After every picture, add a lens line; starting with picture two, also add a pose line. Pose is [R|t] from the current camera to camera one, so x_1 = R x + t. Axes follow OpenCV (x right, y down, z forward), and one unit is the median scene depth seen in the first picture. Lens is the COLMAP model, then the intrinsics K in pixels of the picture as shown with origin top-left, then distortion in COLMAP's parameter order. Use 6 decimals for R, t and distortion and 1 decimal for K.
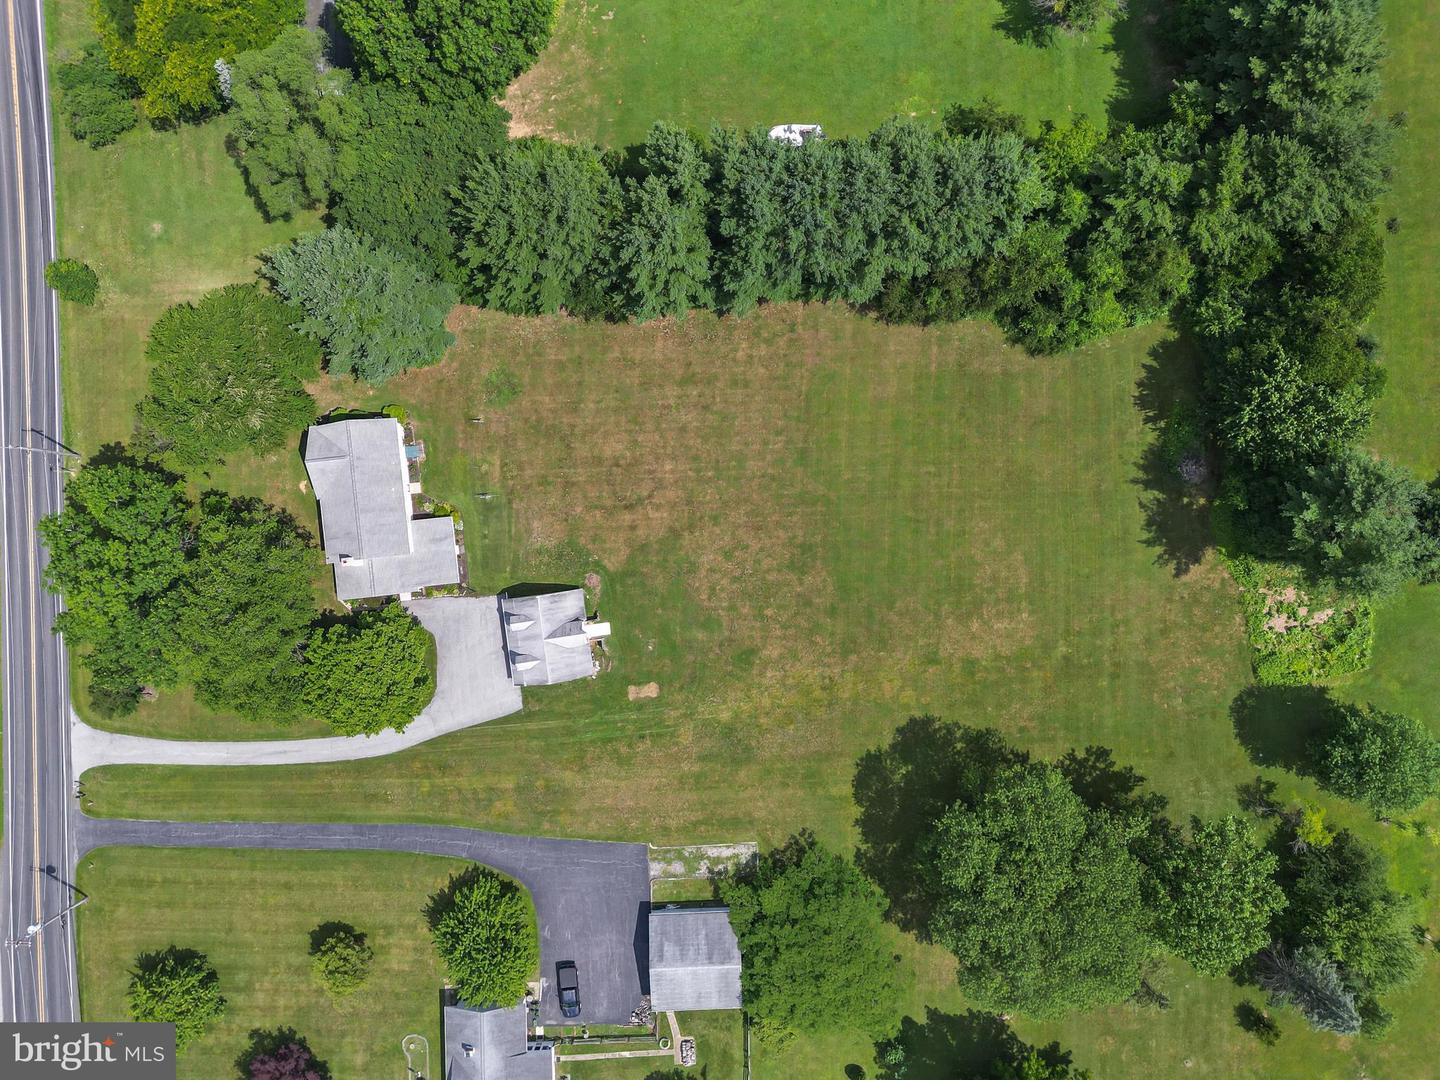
lens RADIAL K [[1015.2, 0, 713.3], [0, 1015.2, 540.9], [0, 0, 1]] dist [0.031817, -0.002676]
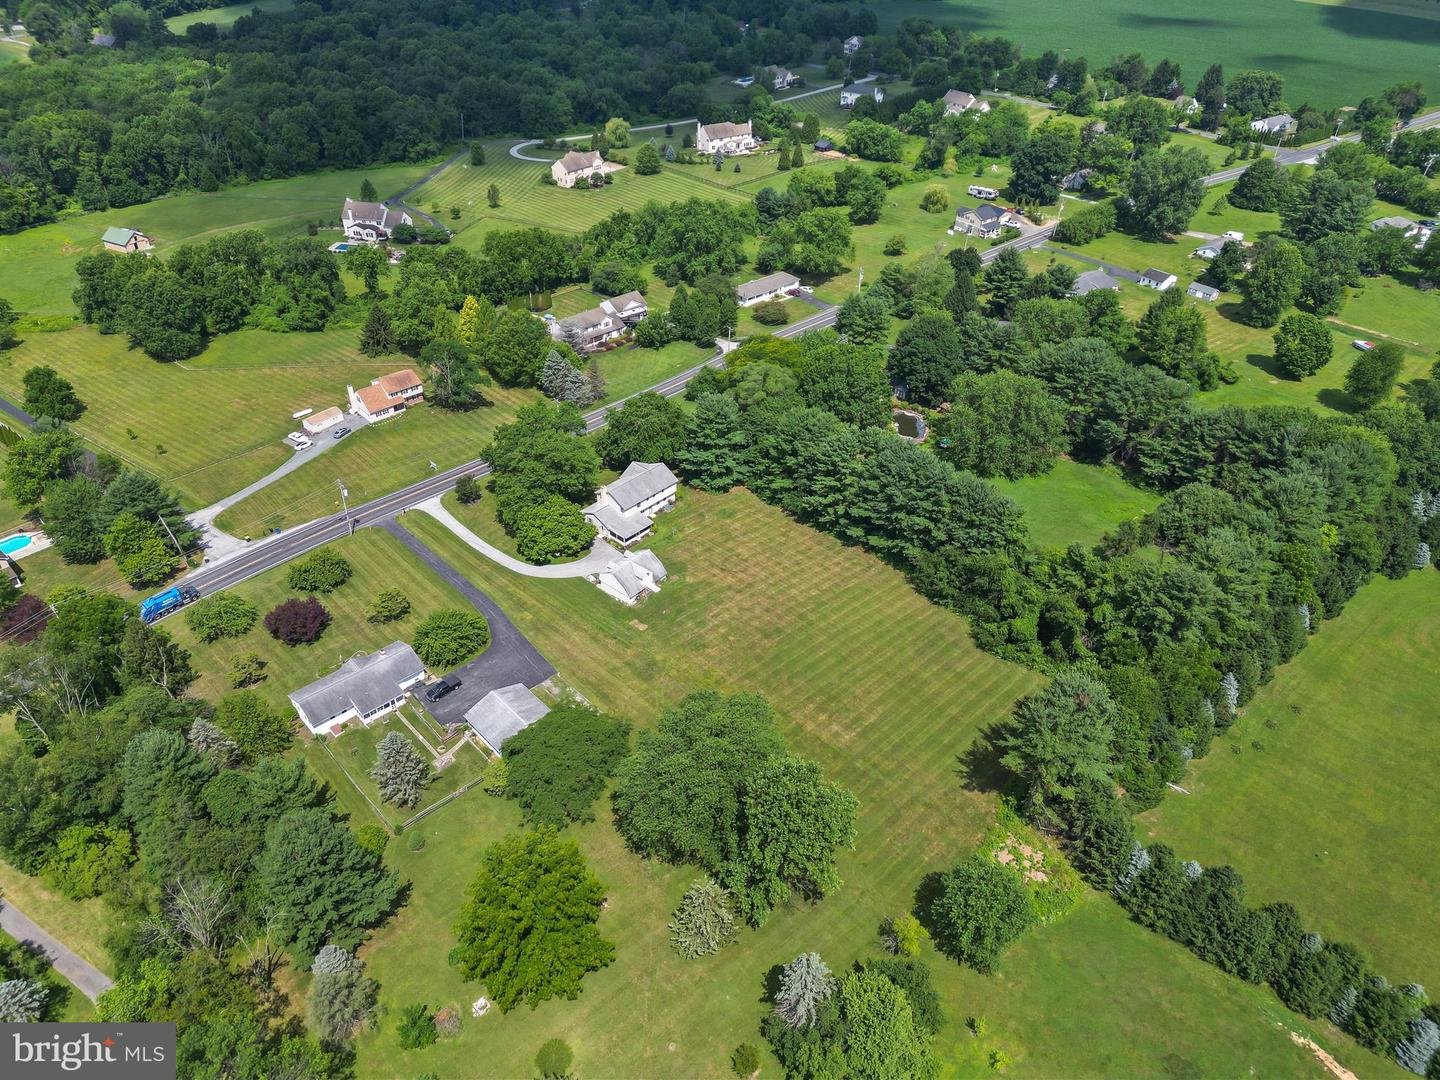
lens RADIAL K [[1015.2, 0, 713.3], [0, 1015.2, 540.9], [0, 0, 1]] dist [0.031817, -0.002676]
pose [[0.648732, 0.441507, -0.619853, 0.905498], [-0.760802, 0.395625, -0.514453, 0.806812], [0.018095, 0.805327, 0.592554, -0.014843]]
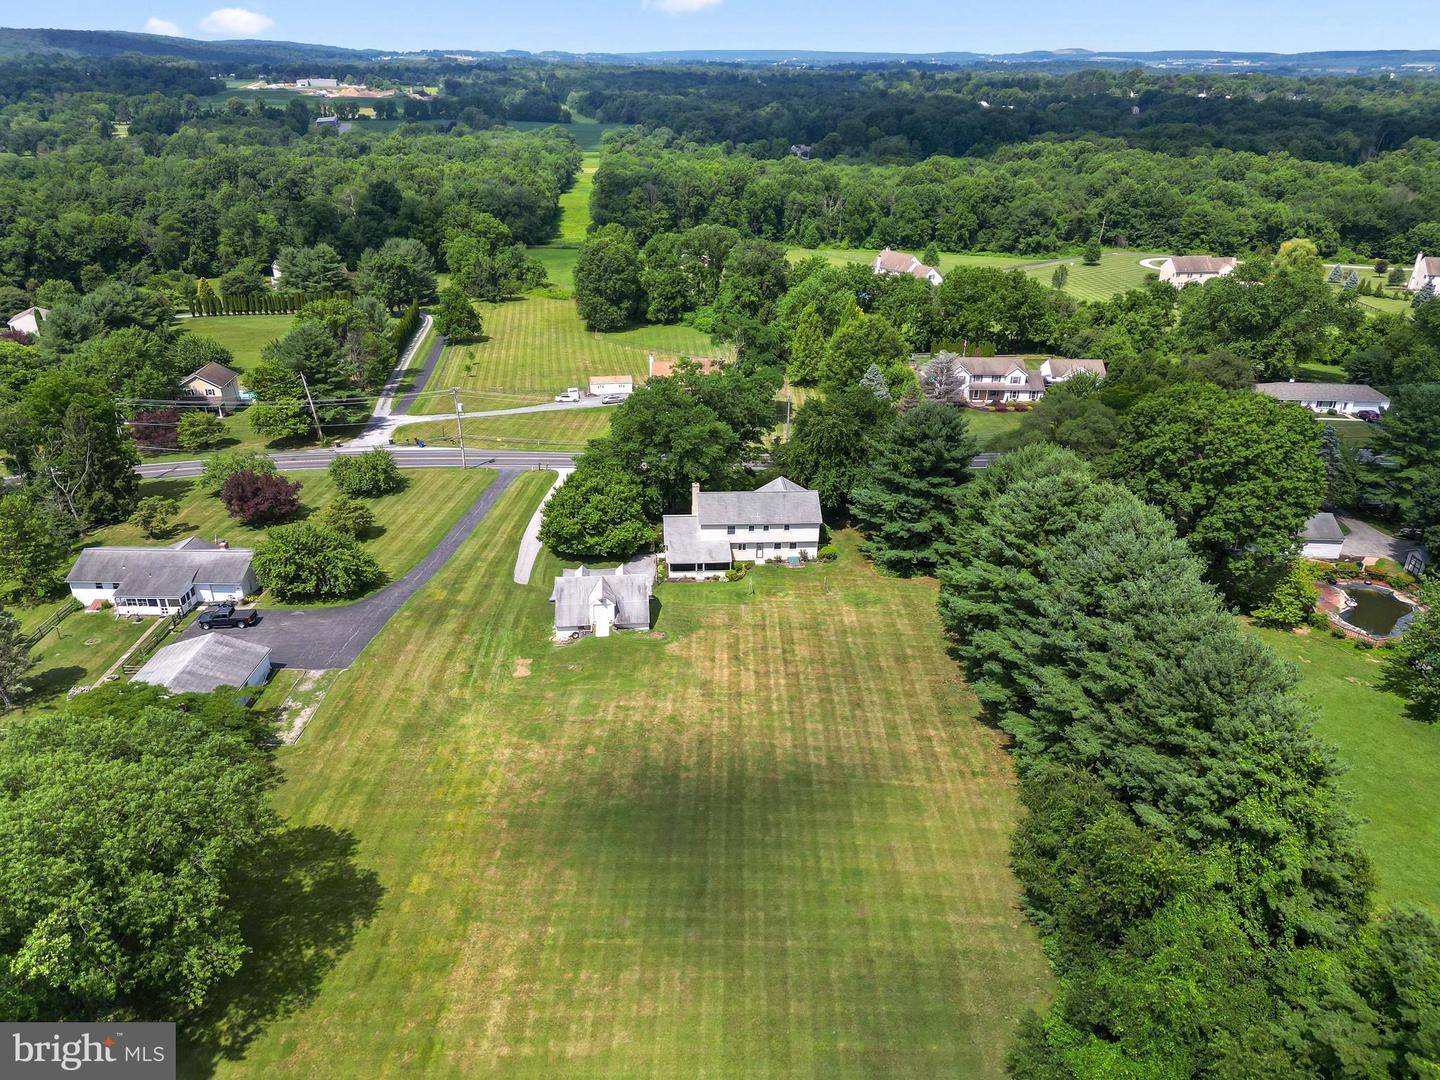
lens RADIAL K [[1015.2, 0, 713.3], [0, 1015.2, 540.9], [0, 0, 1]] dist [0.031817, -0.002676]
pose [[-0.052687, 0.416326, -0.907688, 0.664836], [-0.998521, -0.009764, 0.053481, -0.059168], [0.013402, 0.909163, 0.416225, 0.545278]]
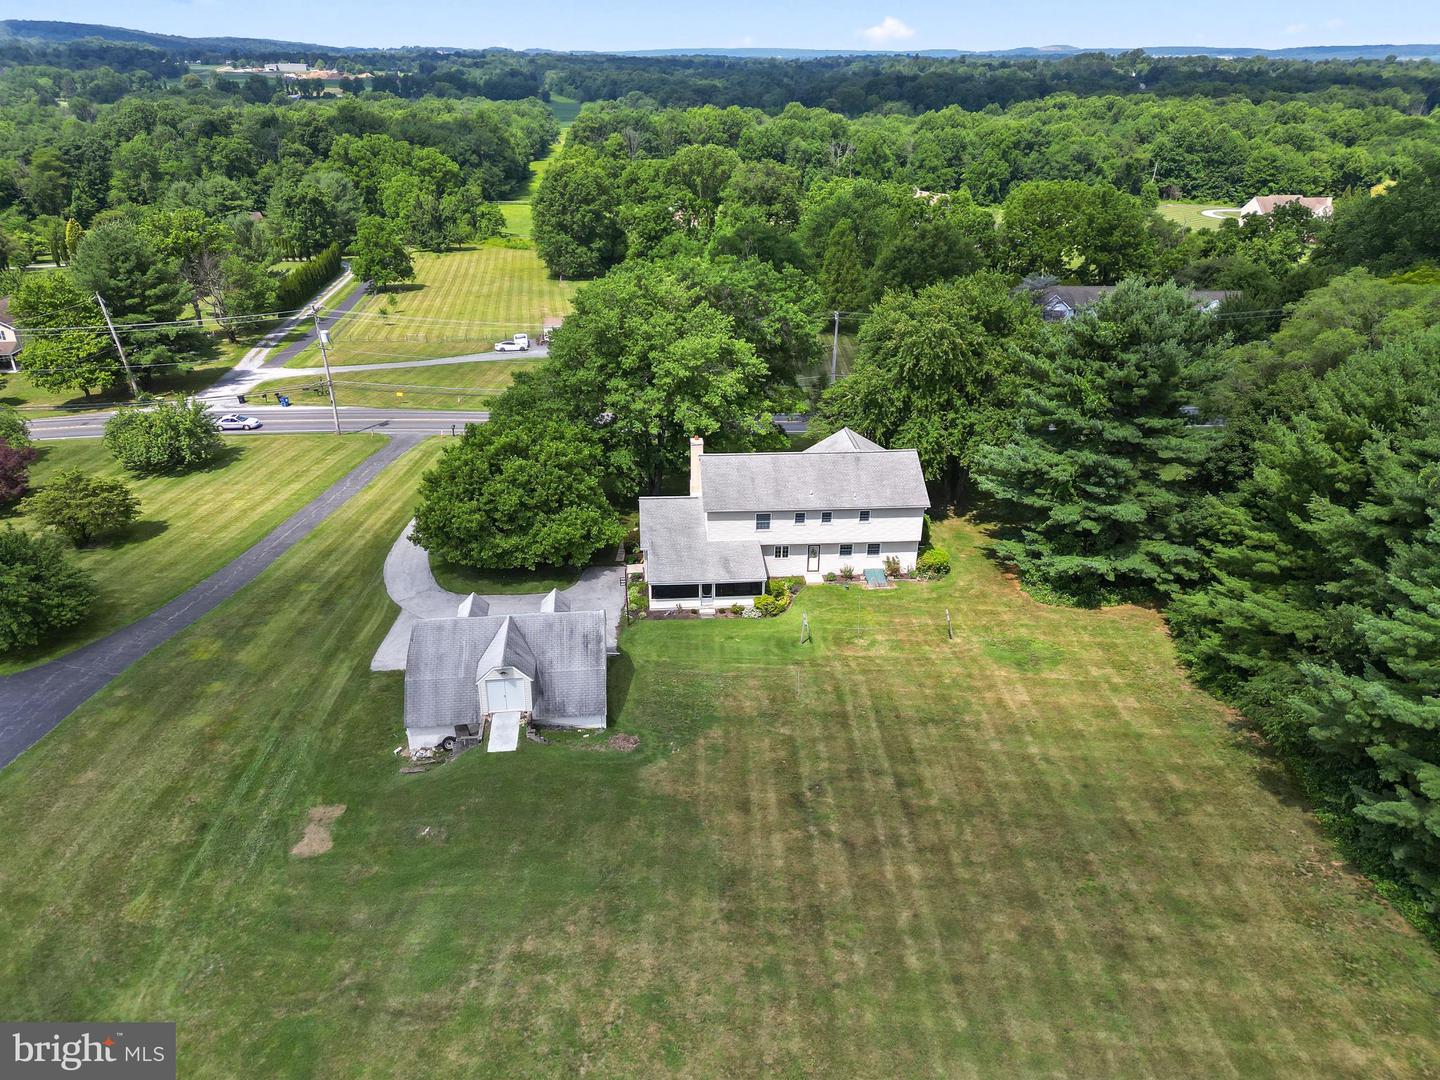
lens RADIAL K [[1015.2, 0, 713.3], [0, 1015.2, 540.9], [0, 0, 1]] dist [0.031817, -0.002676]
pose [[-0.038877, 0.416247, -0.908420, 0.232680], [-0.999125, -0.002159, 0.041769, -0.017354], [0.015425, 0.909249, 0.415967, 0.743433]]
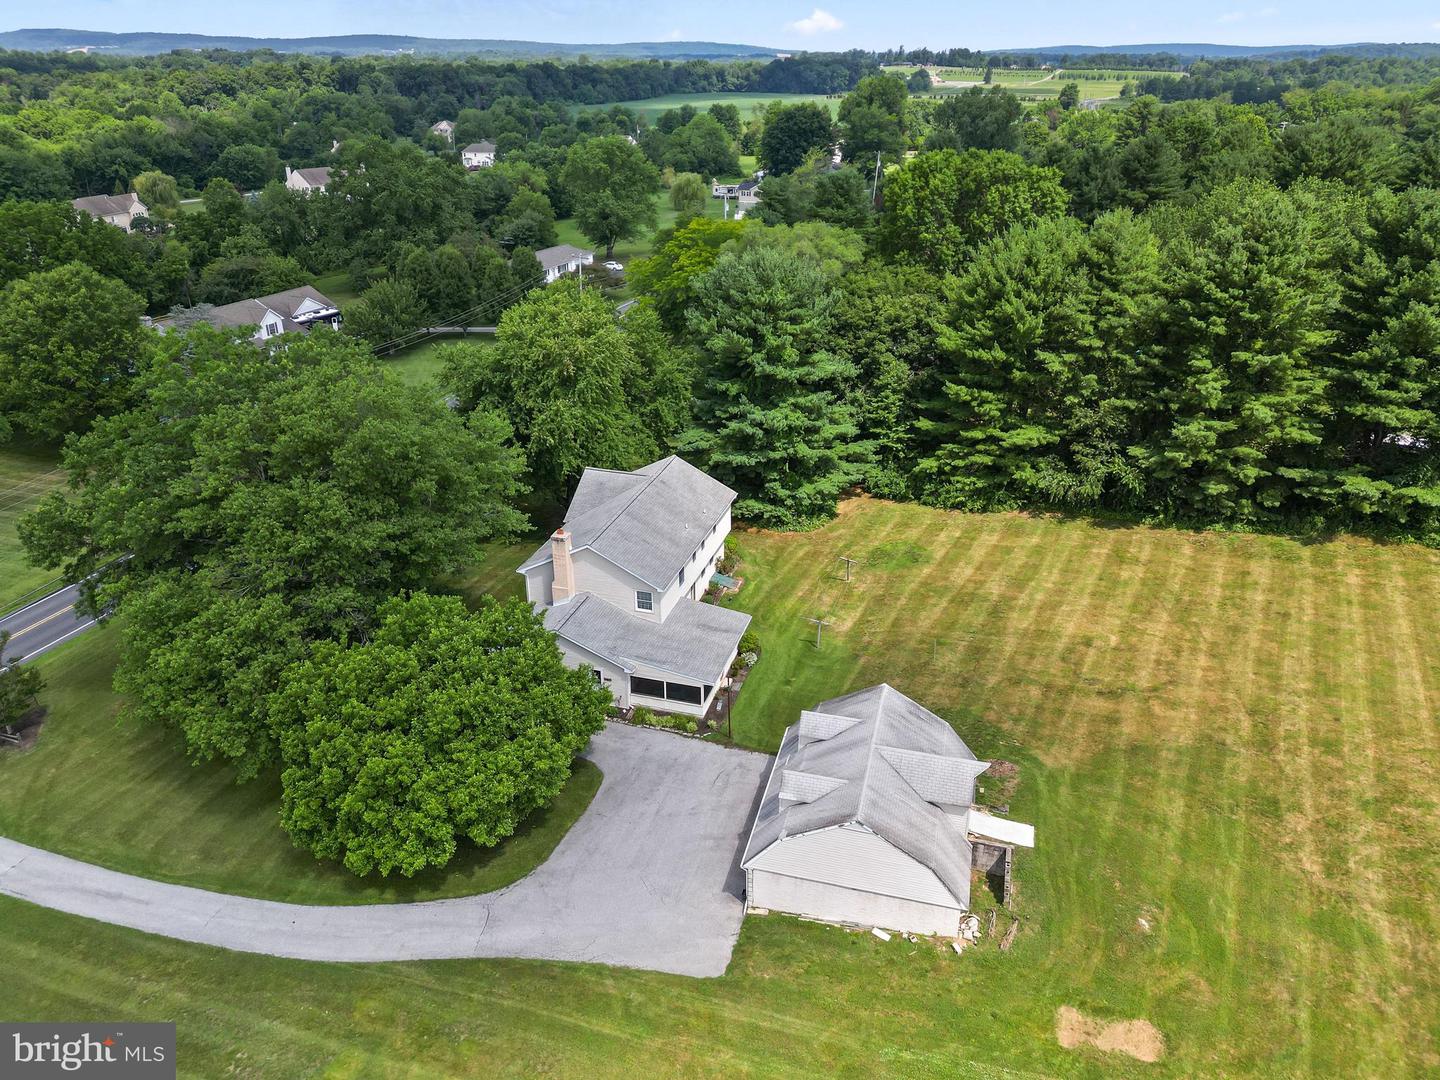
lens RADIAL K [[1015.2, 0, 713.3], [0, 1015.2, 540.9], [0, 0, 1]] dist [0.031817, -0.002676]
pose [[0.917850, 0.160365, -0.363091, -0.090383], [-0.396411, 0.417033, -0.817889, 0.391398], [0.020260, 0.894632, 0.446344, 0.723201]]
